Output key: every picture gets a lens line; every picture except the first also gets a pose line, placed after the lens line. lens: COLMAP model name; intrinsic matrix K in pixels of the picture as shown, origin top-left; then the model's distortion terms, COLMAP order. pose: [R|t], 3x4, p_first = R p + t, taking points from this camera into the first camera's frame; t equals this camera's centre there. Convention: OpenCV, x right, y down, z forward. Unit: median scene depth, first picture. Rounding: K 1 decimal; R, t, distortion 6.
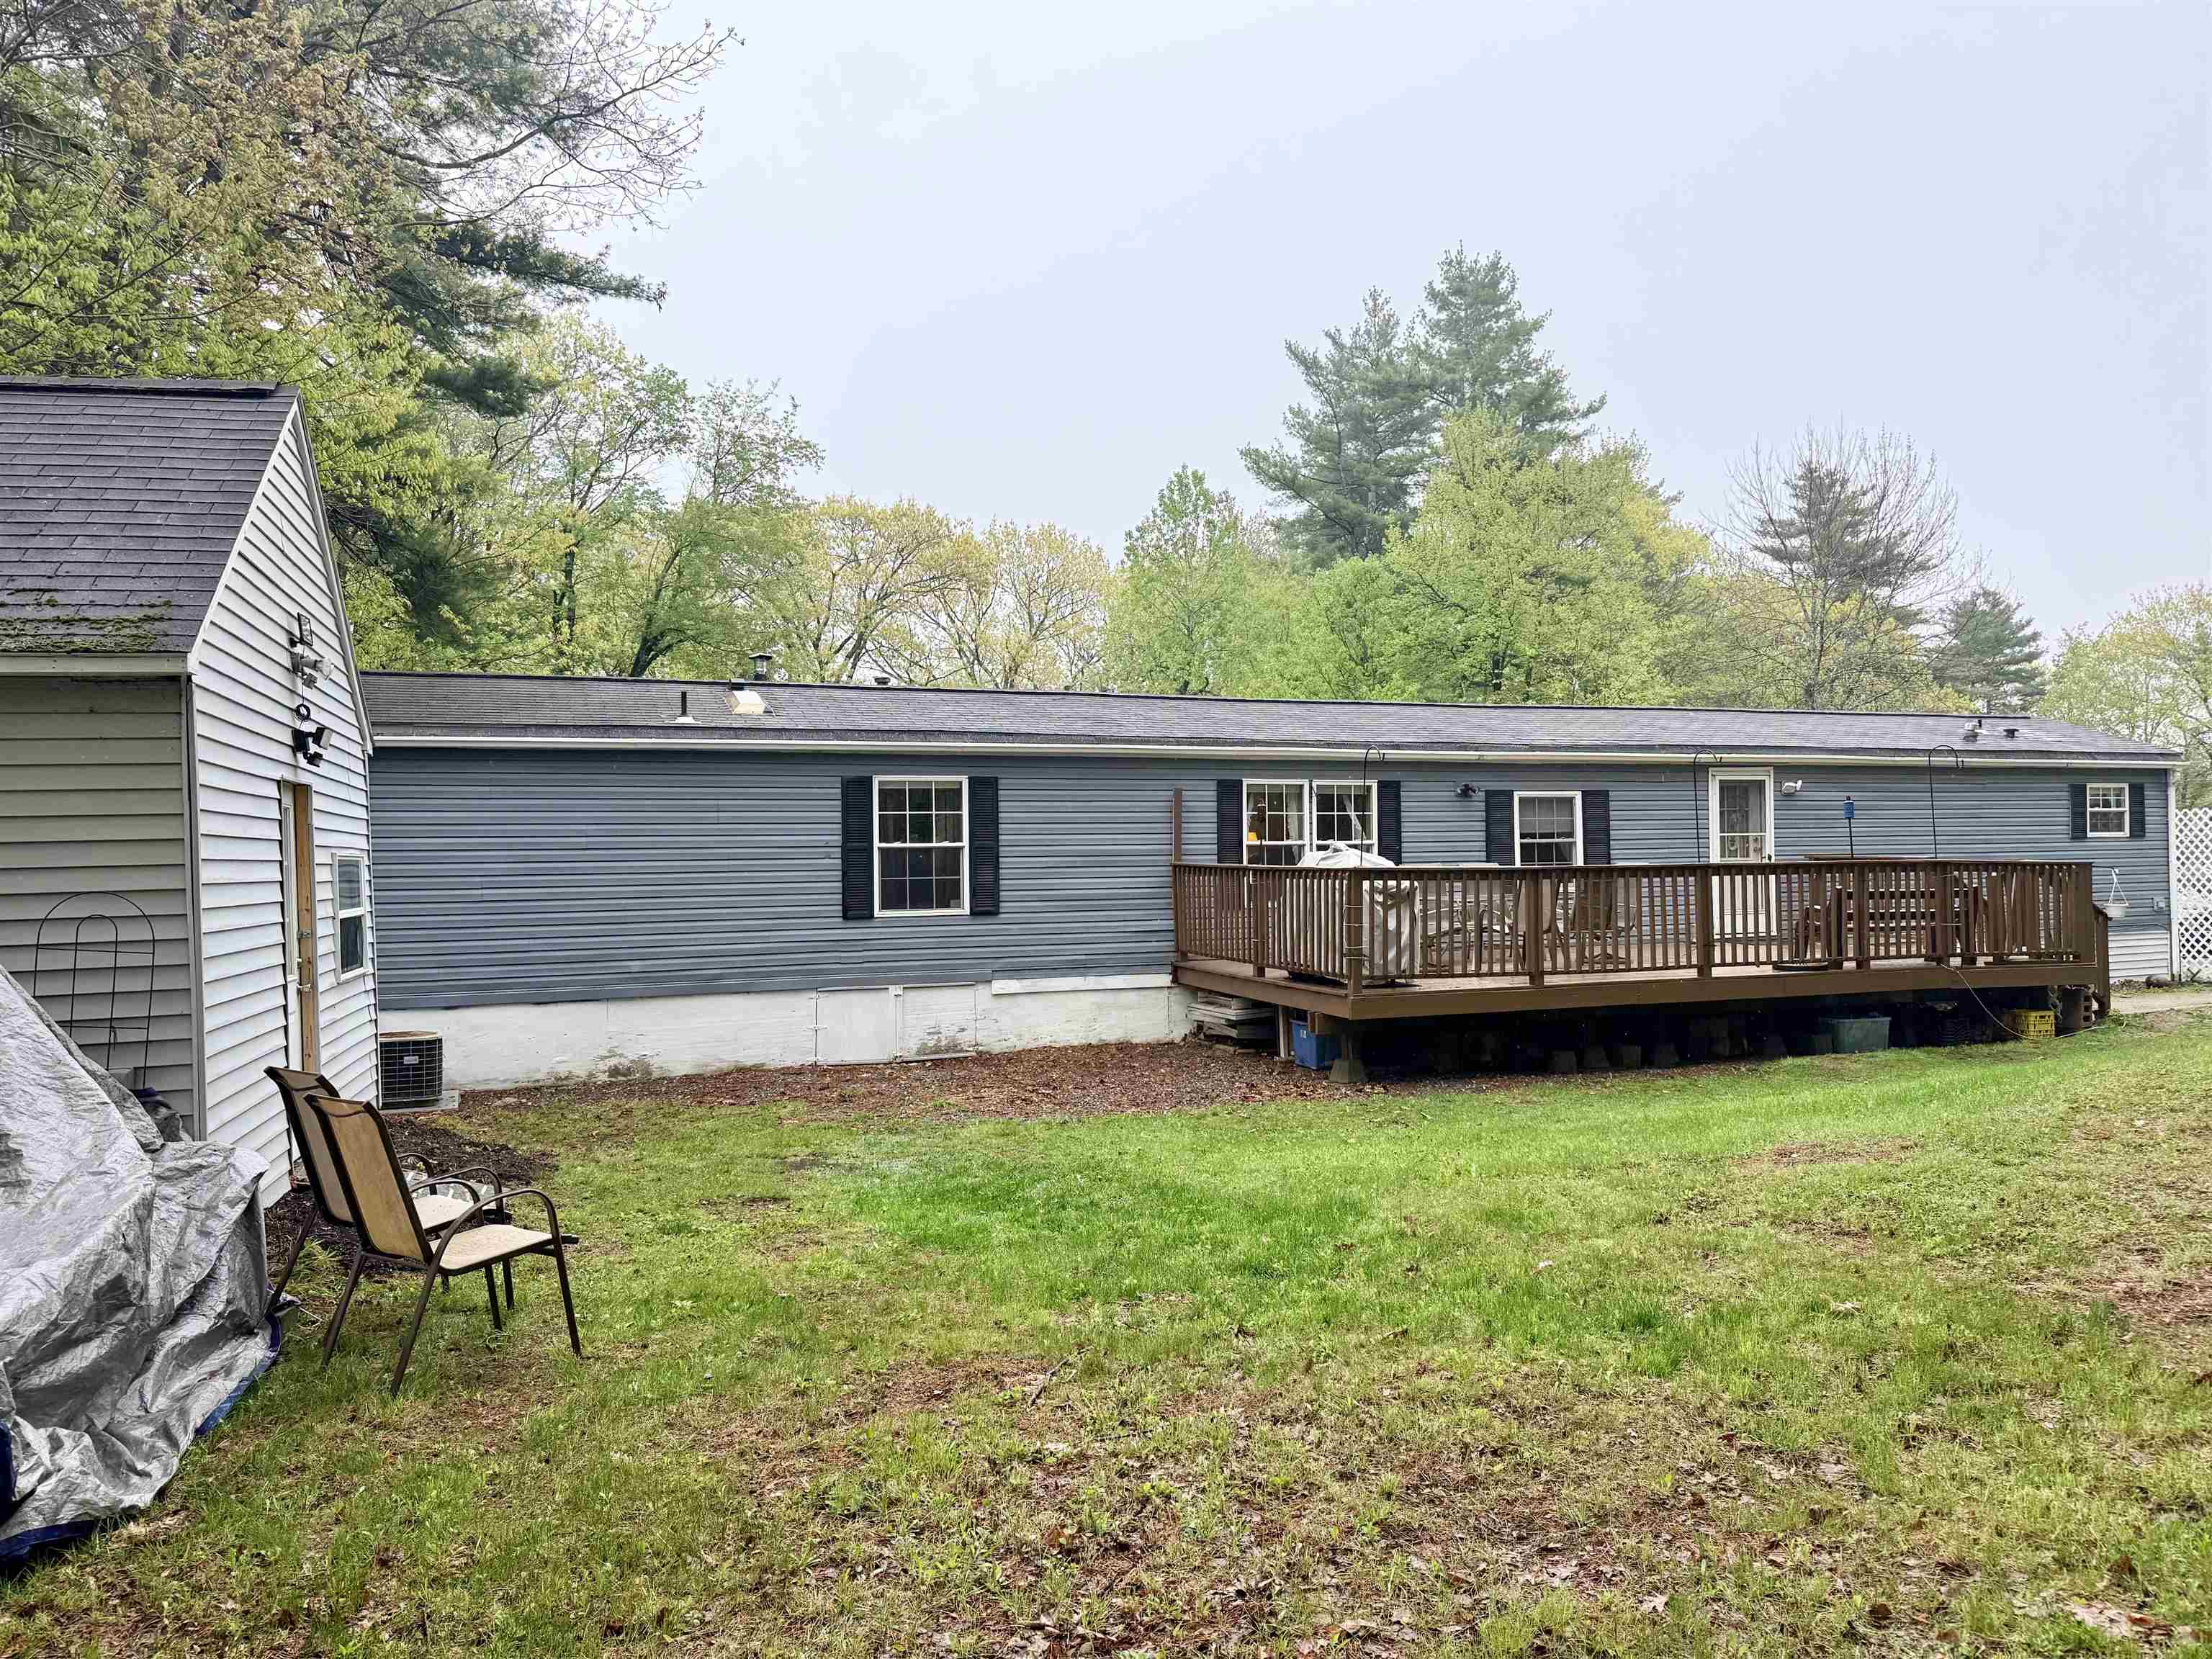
lens RADIAL K [[1532.1, 0, 1106.0], [0, 1532.1, 829.5], [0, 0, 1]] dist [0.140664, -0.253521]
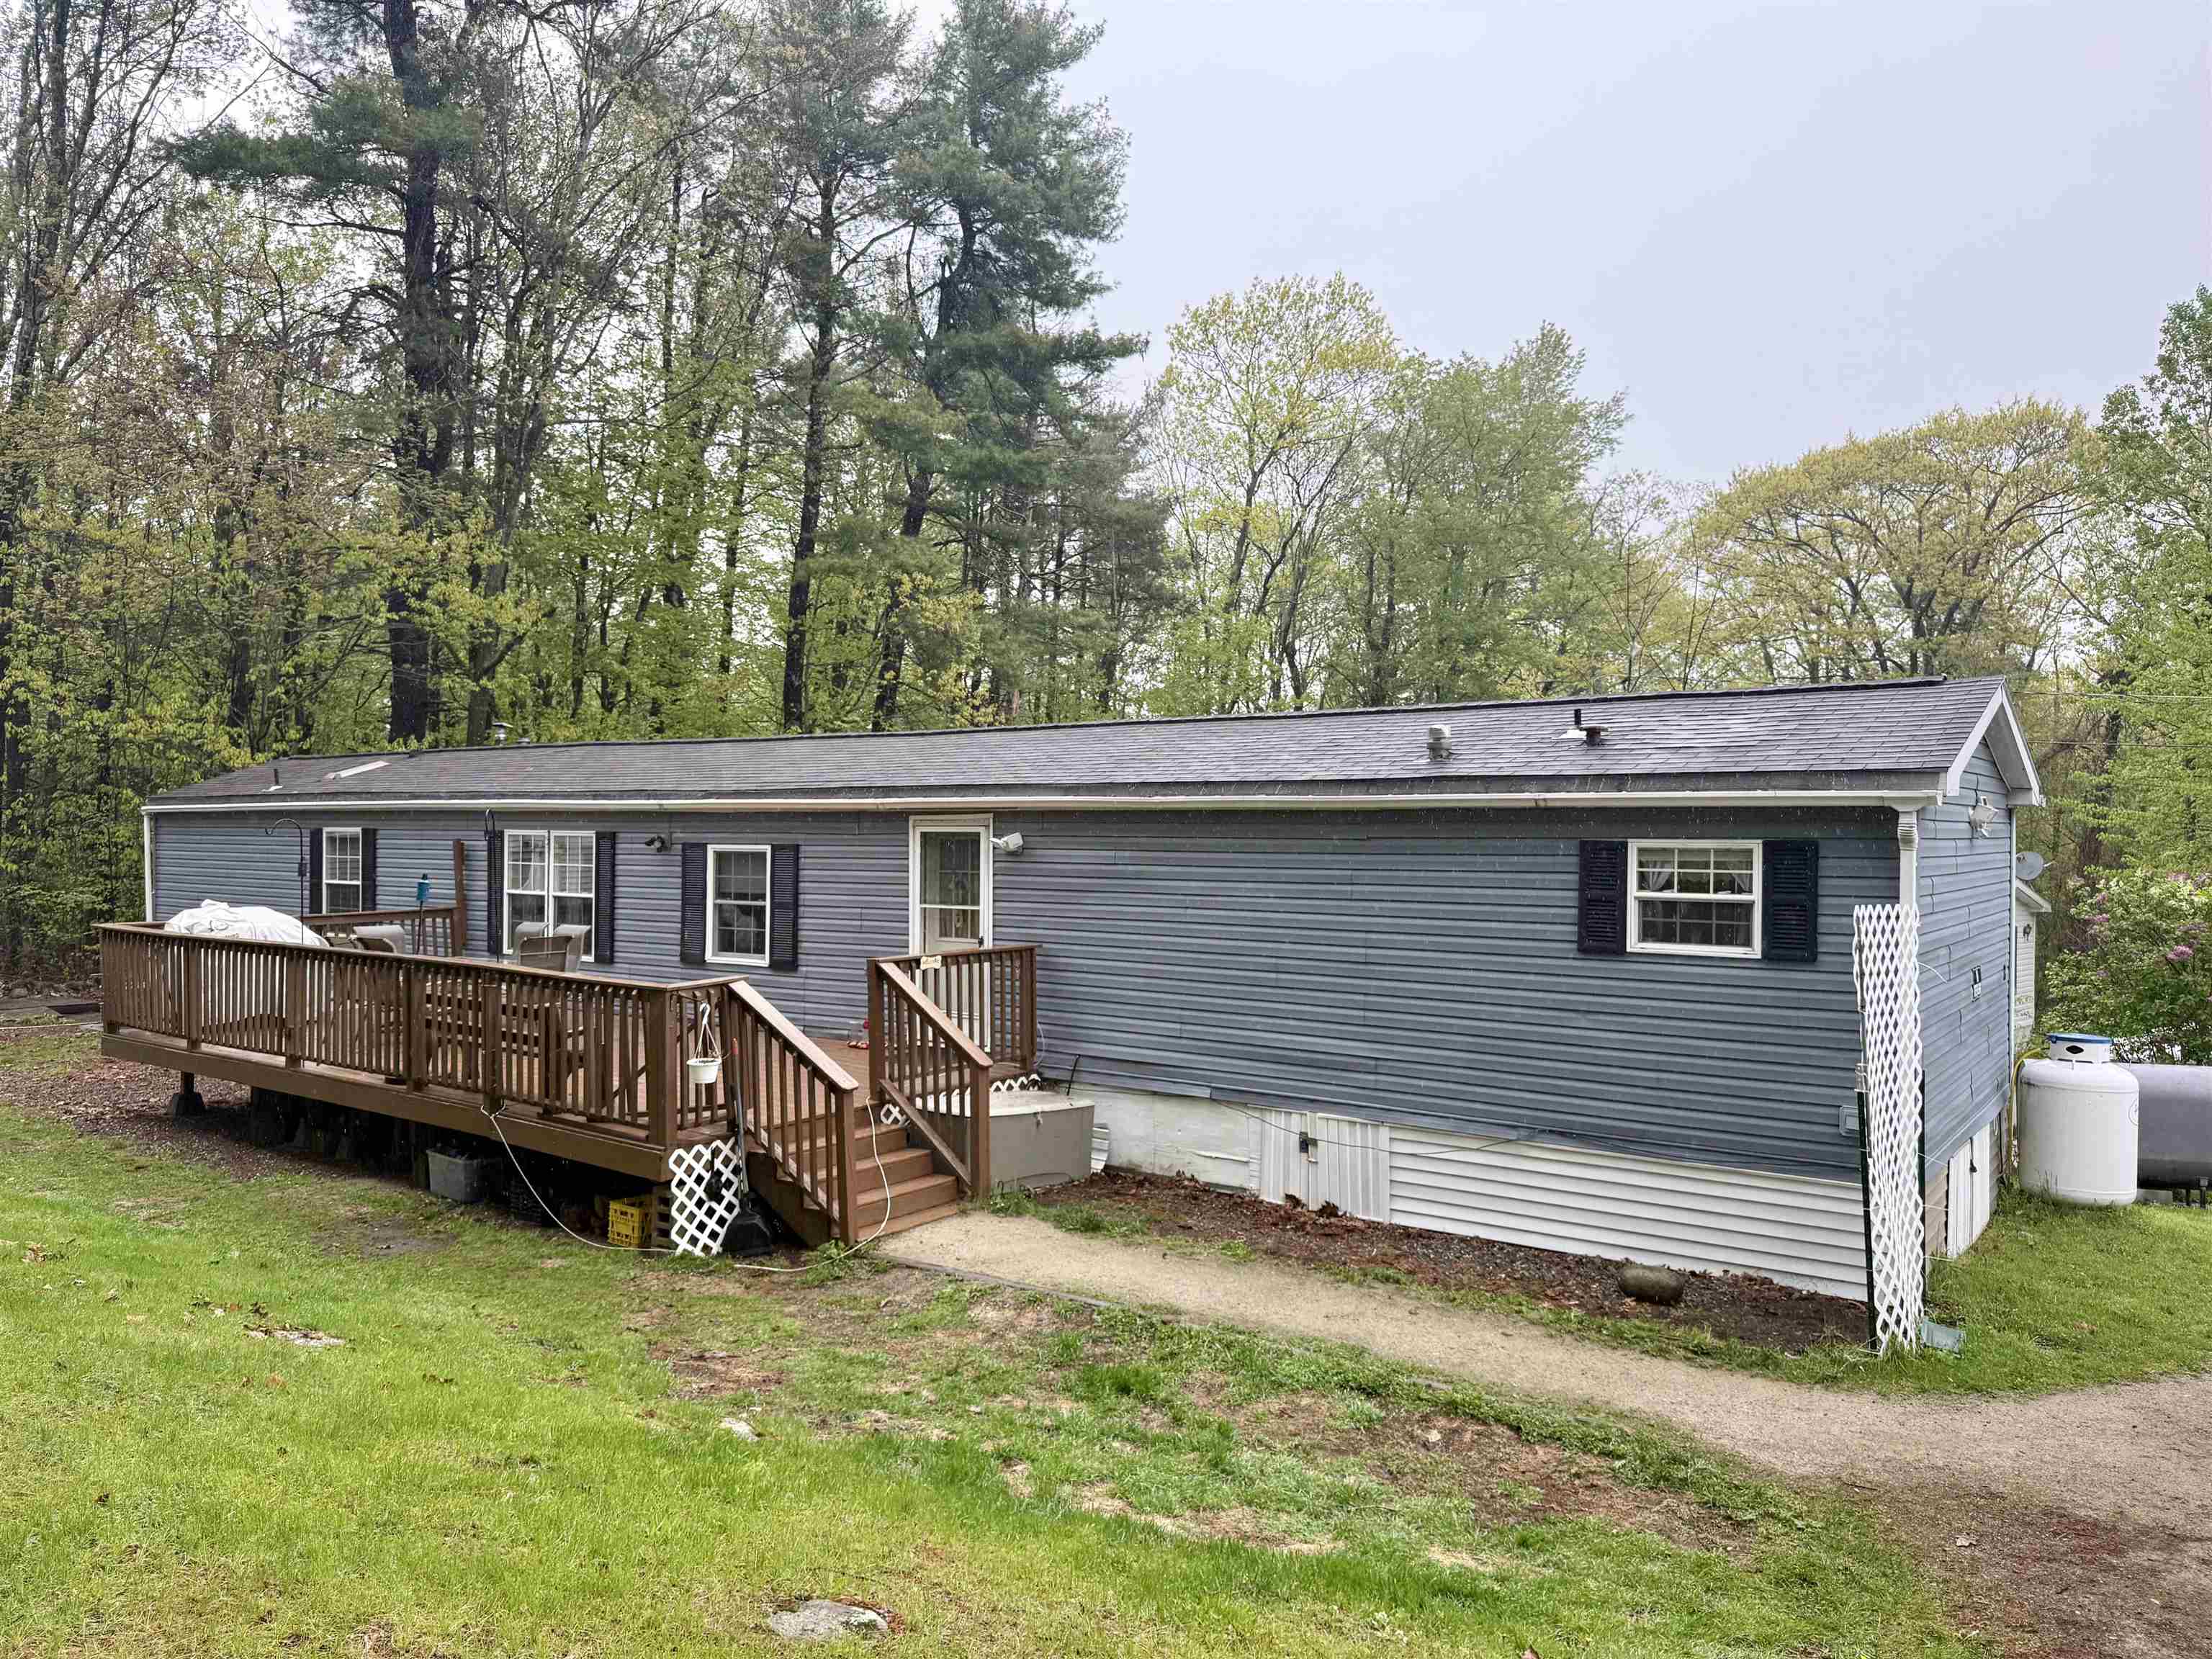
lens RADIAL K [[1532.1, 0, 1106.0], [0, 1532.1, 829.5], [0, 0, 1]] dist [0.140664, -0.253521]
pose [[0.574819, 0.010404, -0.818214, 1.021324], [-0.008963, 0.999939, 0.006417, -0.037988], [0.818231, 0.003645, 0.574878, 0.645892]]
